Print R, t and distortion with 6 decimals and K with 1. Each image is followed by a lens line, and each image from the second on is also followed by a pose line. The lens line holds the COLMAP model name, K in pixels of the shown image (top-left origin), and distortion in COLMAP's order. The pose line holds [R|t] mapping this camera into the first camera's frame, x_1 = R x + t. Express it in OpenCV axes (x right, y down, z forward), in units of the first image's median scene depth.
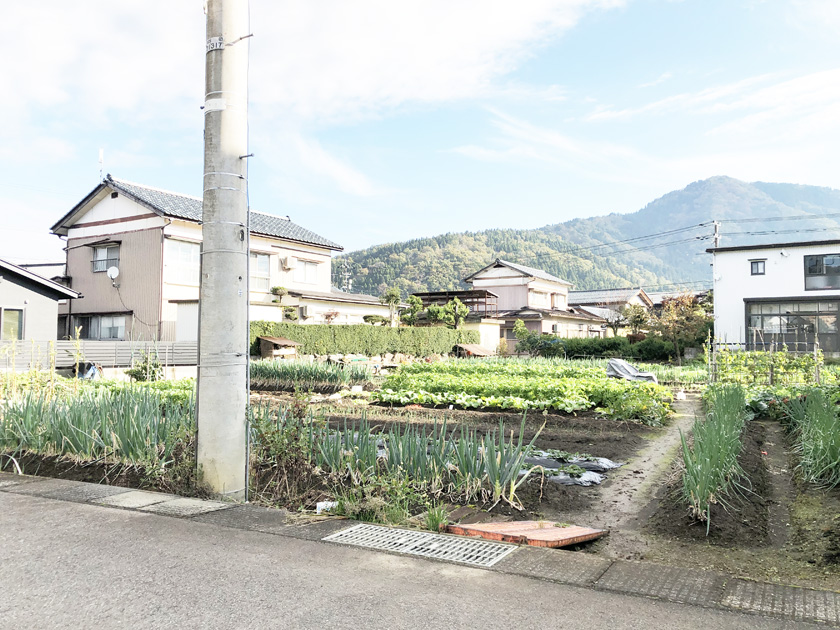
lens RADIAL K [[692.2, 0, 420.0], [0, 692.2, 315.0], [0, 0, 1]] dist [0.074045, -0.086192]
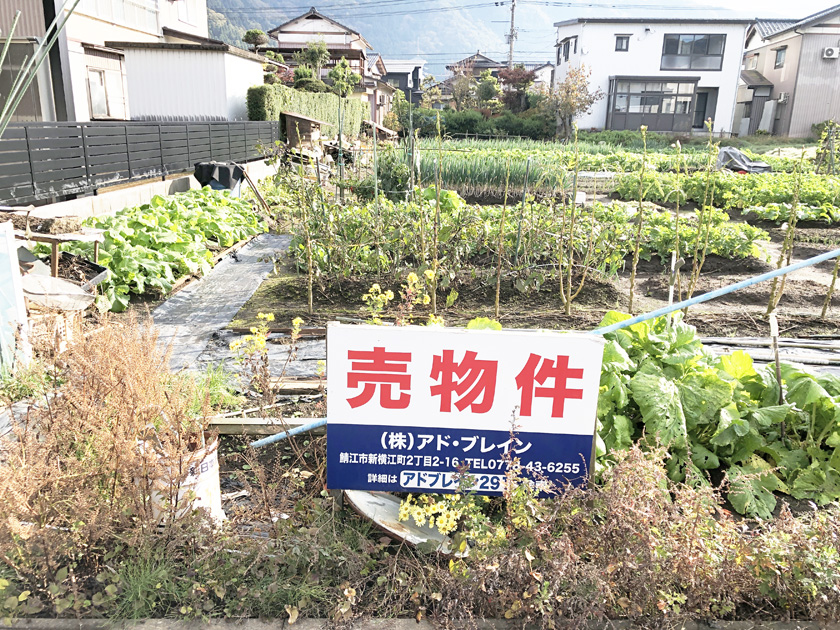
lens RADIAL K [[693.3, 0, 416.2], [0, 693.3, 315.4], [0, 0, 1]] dist [0.046692, -0.046335]
pose [[0.877516, -0.113402, 0.465947, -0.391834], [-0.042523, 0.949409, 0.311151, 0.003801], [-0.477659, -0.292853, 0.828299, 0.288559]]
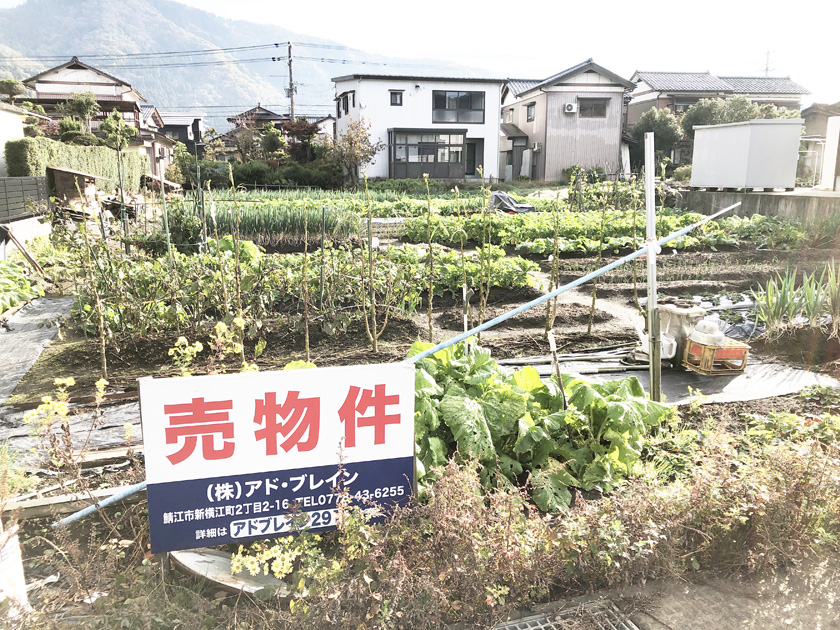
lens RADIAL K [[692.2, 0, 420.0], [0, 692.2, 315.0], [0, 0, 1]] dist [0.074045, -0.086192]
pose [[0.696066, -0.147685, 0.702625, -0.400727], [-0.030706, 0.971597, 0.234640, 0.003626], [-0.717321, -0.184900, 0.671761, 0.282434]]
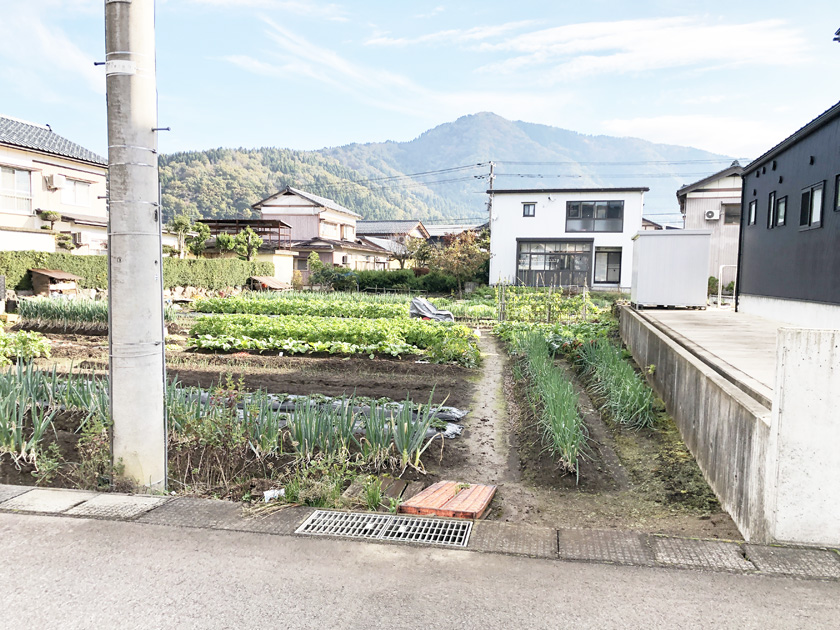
lens RADIAL K [[688.9, 0, 423.8], [0, 688.9, 328.8], [0, 0, 1]] dist [0.160452, -0.391759]
pose [[0.947996, -0.010942, 0.318094, -0.036585], [-0.029624, 0.992037, 0.122411, -0.015116], [-0.316900, -0.125468, 0.940123, -0.001896]]
